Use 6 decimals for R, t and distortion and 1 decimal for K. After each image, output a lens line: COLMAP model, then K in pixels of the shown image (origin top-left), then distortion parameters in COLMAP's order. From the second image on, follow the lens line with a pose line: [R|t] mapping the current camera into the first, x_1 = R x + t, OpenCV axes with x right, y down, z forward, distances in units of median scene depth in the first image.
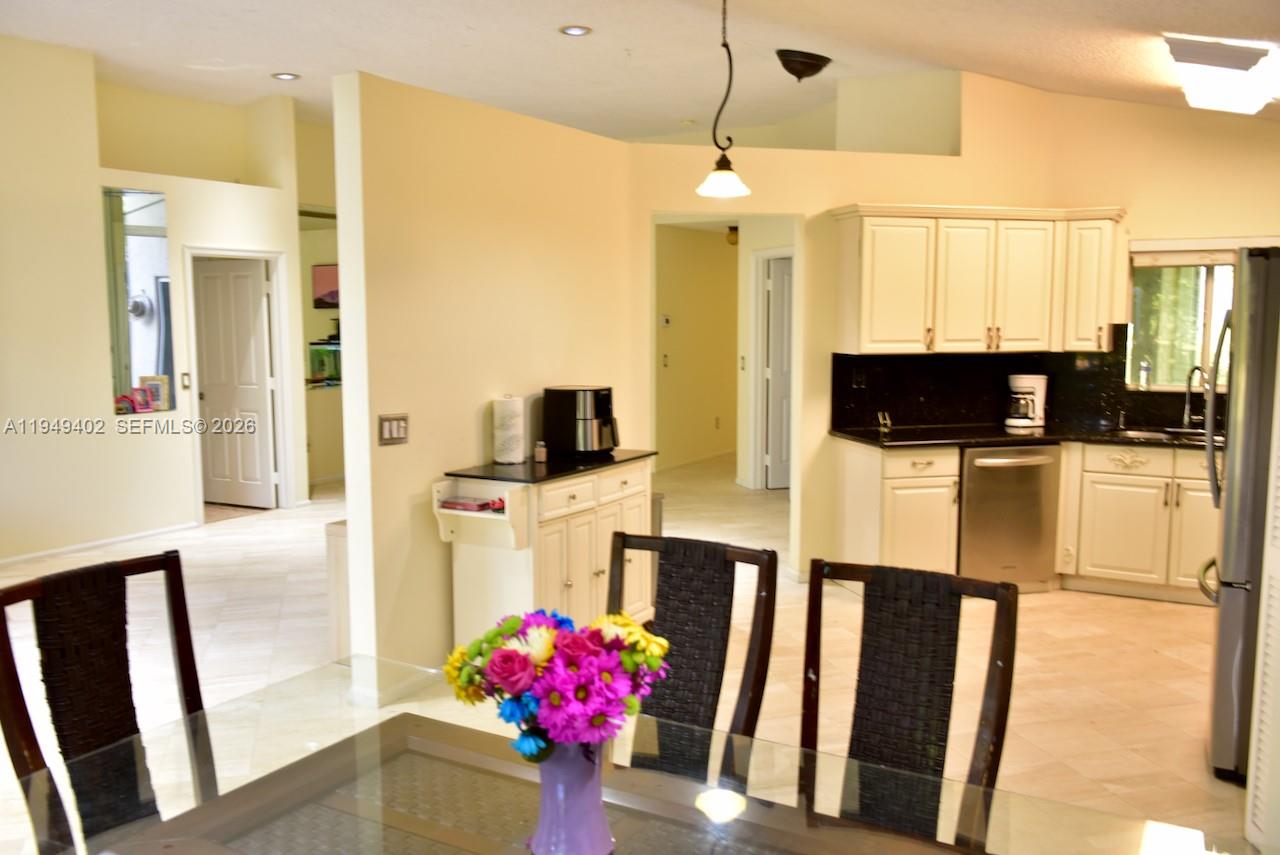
lens RADIAL K [[1081.8, 0, 635.1], [0, 1081.8, 431.0], [0, 0, 1]] dist [-0.009409, -0.004887]
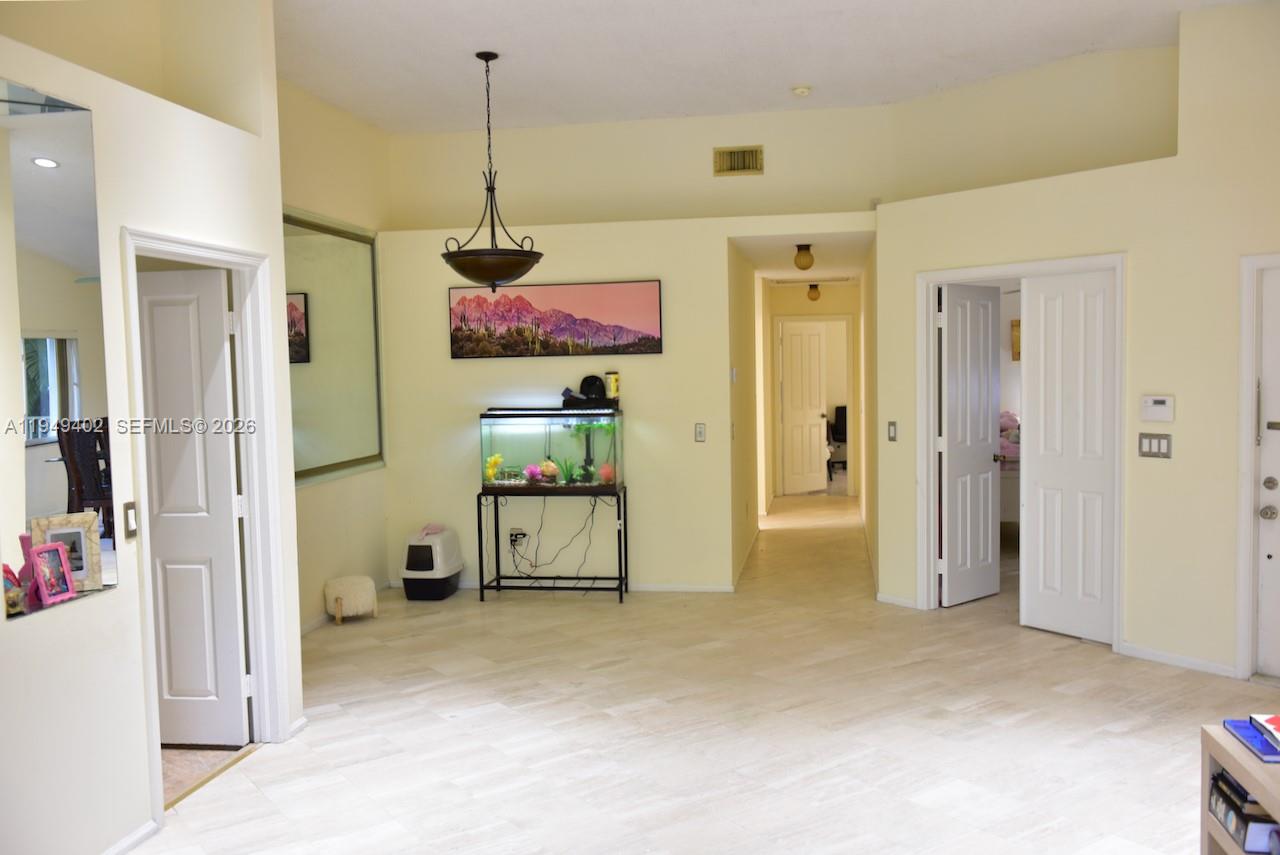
lens RADIAL K [[1081.8, 0, 645.7], [0, 1081.8, 429.7], [0, 0, 1]] dist [-0.009409, -0.004887]
pose [[0.940407, -0.036597, 0.338077, -0.369660], [0.053894, 0.997667, -0.041916, -0.054609], [-0.335754, 0.057638, 0.940185, 0.498992]]
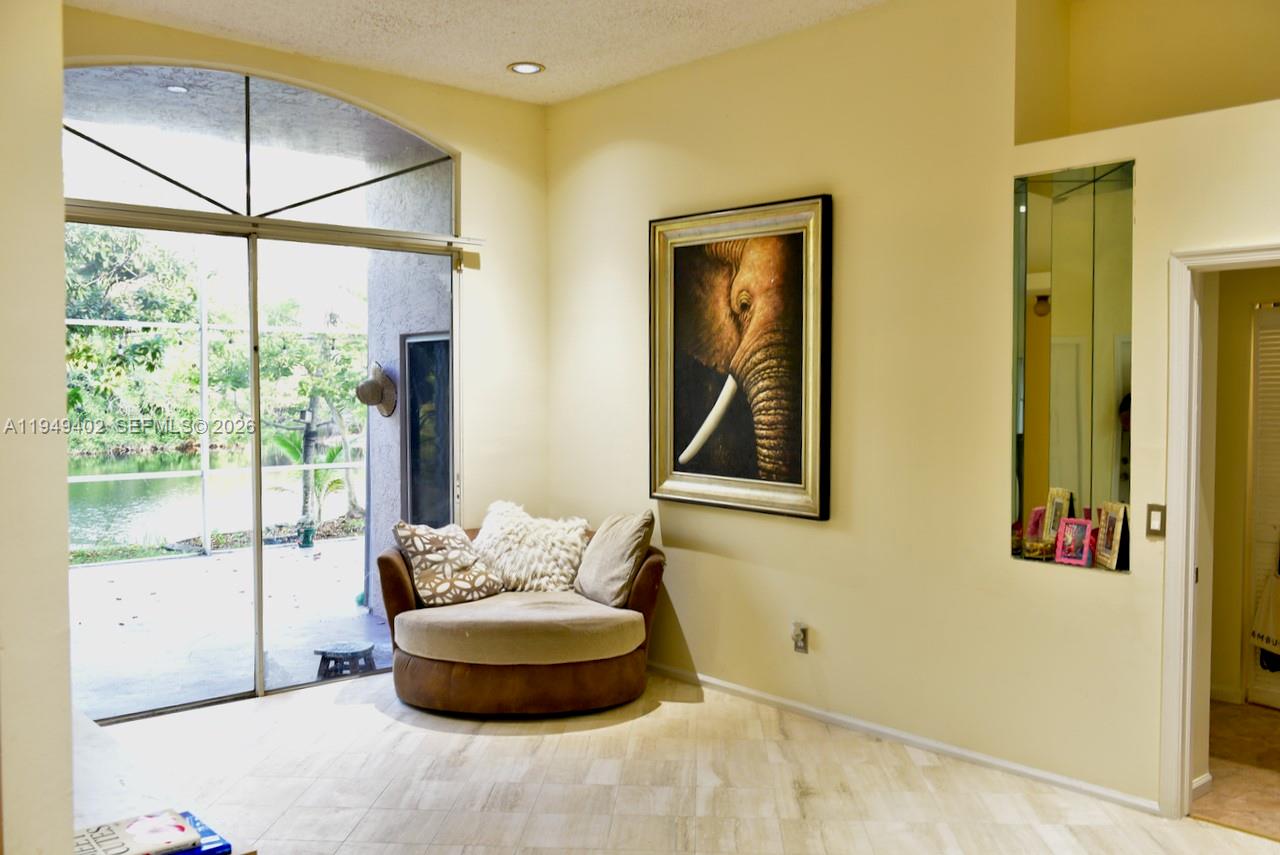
lens RADIAL K [[1081.8, 0, 639.1], [0, 1081.8, 433.2], [0, 0, 1]] dist [-0.009409, -0.004887]
pose [[-0.329145, 0.044302, -0.943240, 0.139988], [-0.103620, 0.991172, 0.082712, -0.105568], [0.938577, 0.124963, -0.321648, 0.944745]]
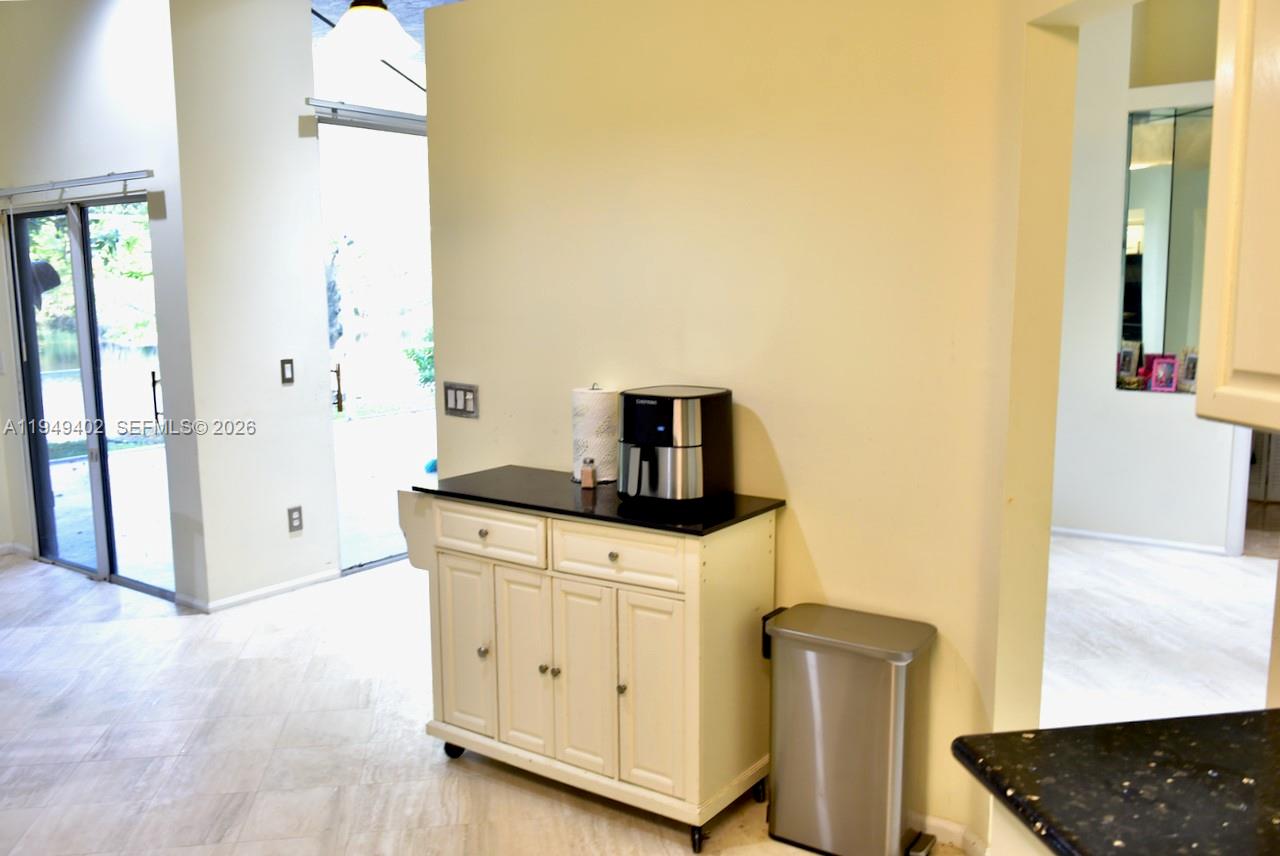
lens RADIAL K [[1050.4, 0, 637.5], [0, 1050.4, 429.7], [0, 0, 1]] dist [-0.010548, -0.003642]
pose [[-0.125489, 0.148569, -0.980908, 0.350044], [-0.098277, 0.981999, 0.161307, -0.074655], [0.987215, 0.116643, -0.108629, 0.692343]]
